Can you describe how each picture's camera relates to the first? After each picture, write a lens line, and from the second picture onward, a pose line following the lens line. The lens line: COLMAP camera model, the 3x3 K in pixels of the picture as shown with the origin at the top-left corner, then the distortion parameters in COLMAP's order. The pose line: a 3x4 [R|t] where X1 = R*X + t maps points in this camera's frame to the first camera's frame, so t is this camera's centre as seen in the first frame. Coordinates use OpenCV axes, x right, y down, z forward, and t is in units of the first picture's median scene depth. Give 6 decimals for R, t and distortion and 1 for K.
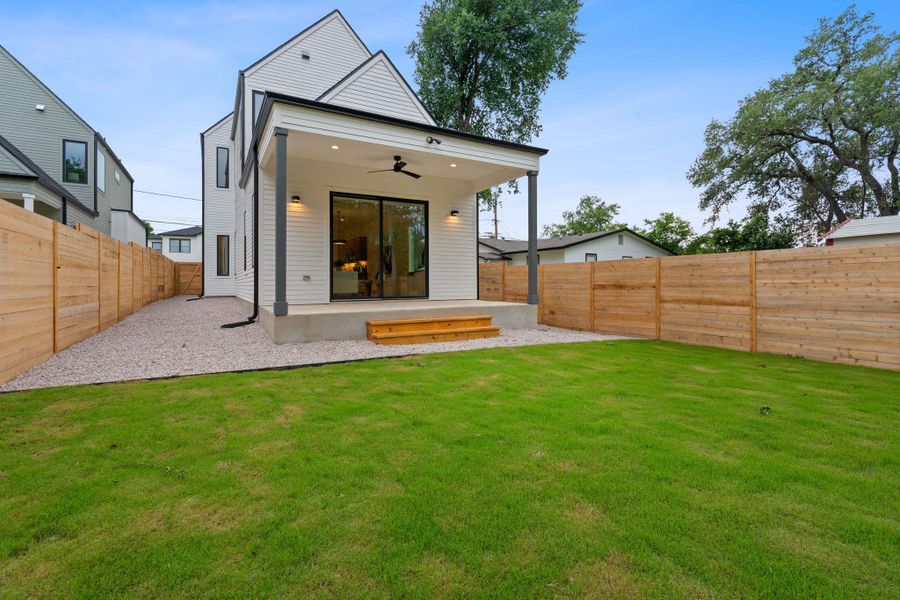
lens RADIAL K [[415.0, 0, 455.3], [0, 415.0, 266.8], [0, 0, 1]] dist [-0.001318, -0.000178]
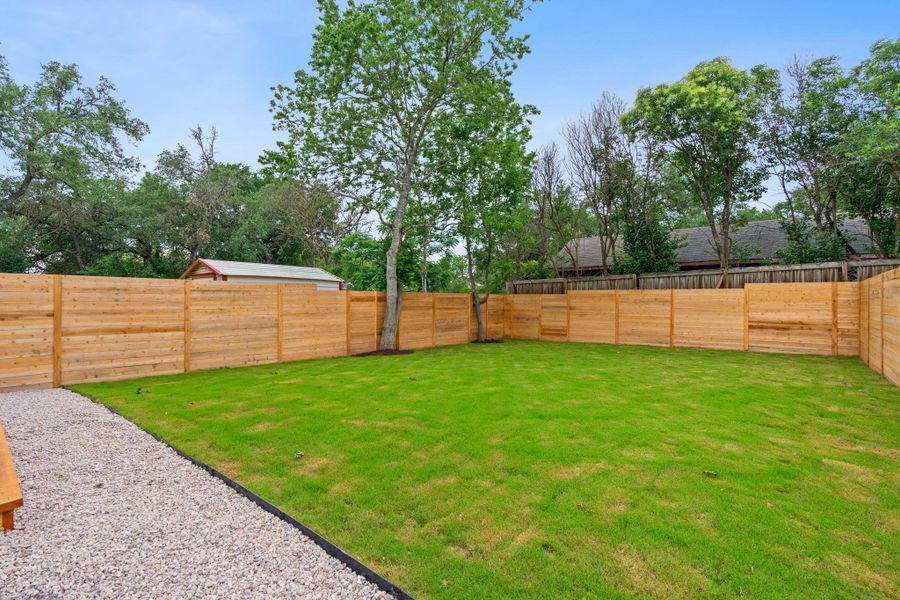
lens RADIAL K [[413.3, 0, 441.2], [0, 413.3, 300.9], [0, 0, 1]] dist [-0.002142, 0.000658]
pose [[-0.301079, 0.008561, 0.953561, -0.321178], [-0.036839, 0.999109, -0.020601, 0.009652], [-0.952887, -0.041331, -0.300496, 0.430992]]
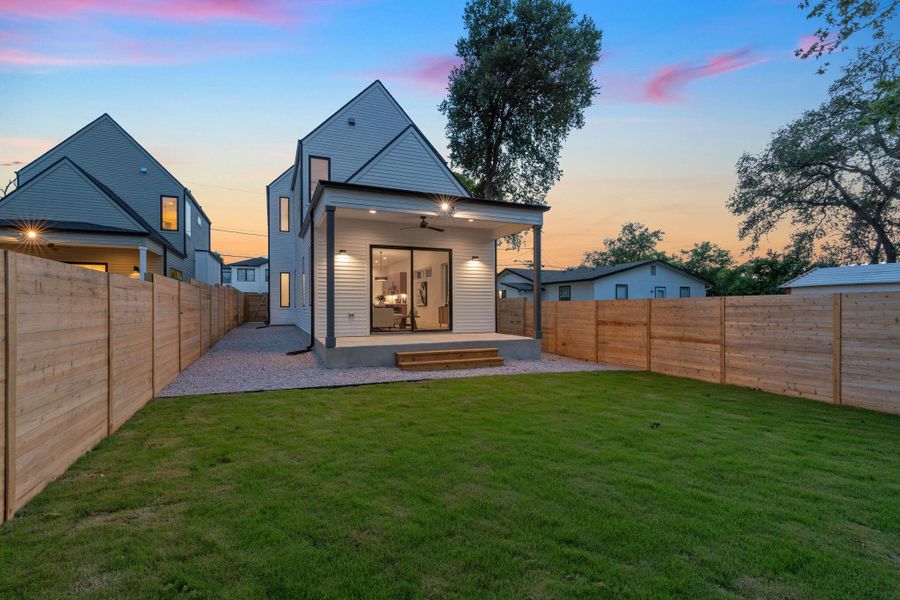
lens RADIAL K [[413.9, 0, 453.1], [0, 413.9, 294.6], [0, 0, 1]] dist [-0.002252, -0.000019]
pose [[0.992998, -0.000541, -0.118127, 0.067600], [0.001621, 0.999958, 0.009042, -0.034171], [0.118117, -0.009171, 0.992957, -0.143661]]
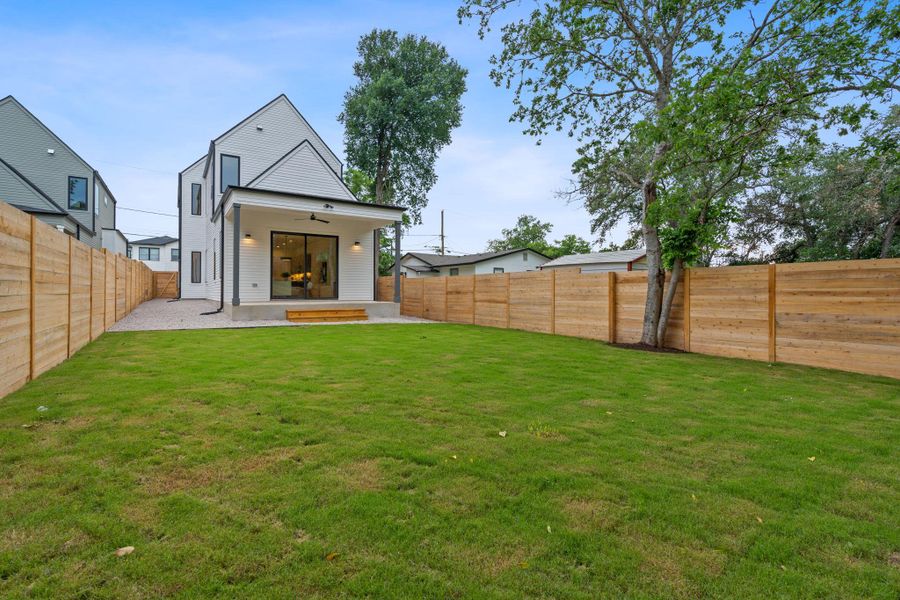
lens RADIAL K [[410.9, 0, 451.3], [0, 410.9, 279.1], [0, 0, 1]] dist [0.000976, 0.000288]
pose [[0.998199, 0.010123, 0.059136, 0.228772], [-0.010603, 0.999913, 0.007794, -0.012521], [-0.059052, -0.008407, 0.998219, -0.471770]]
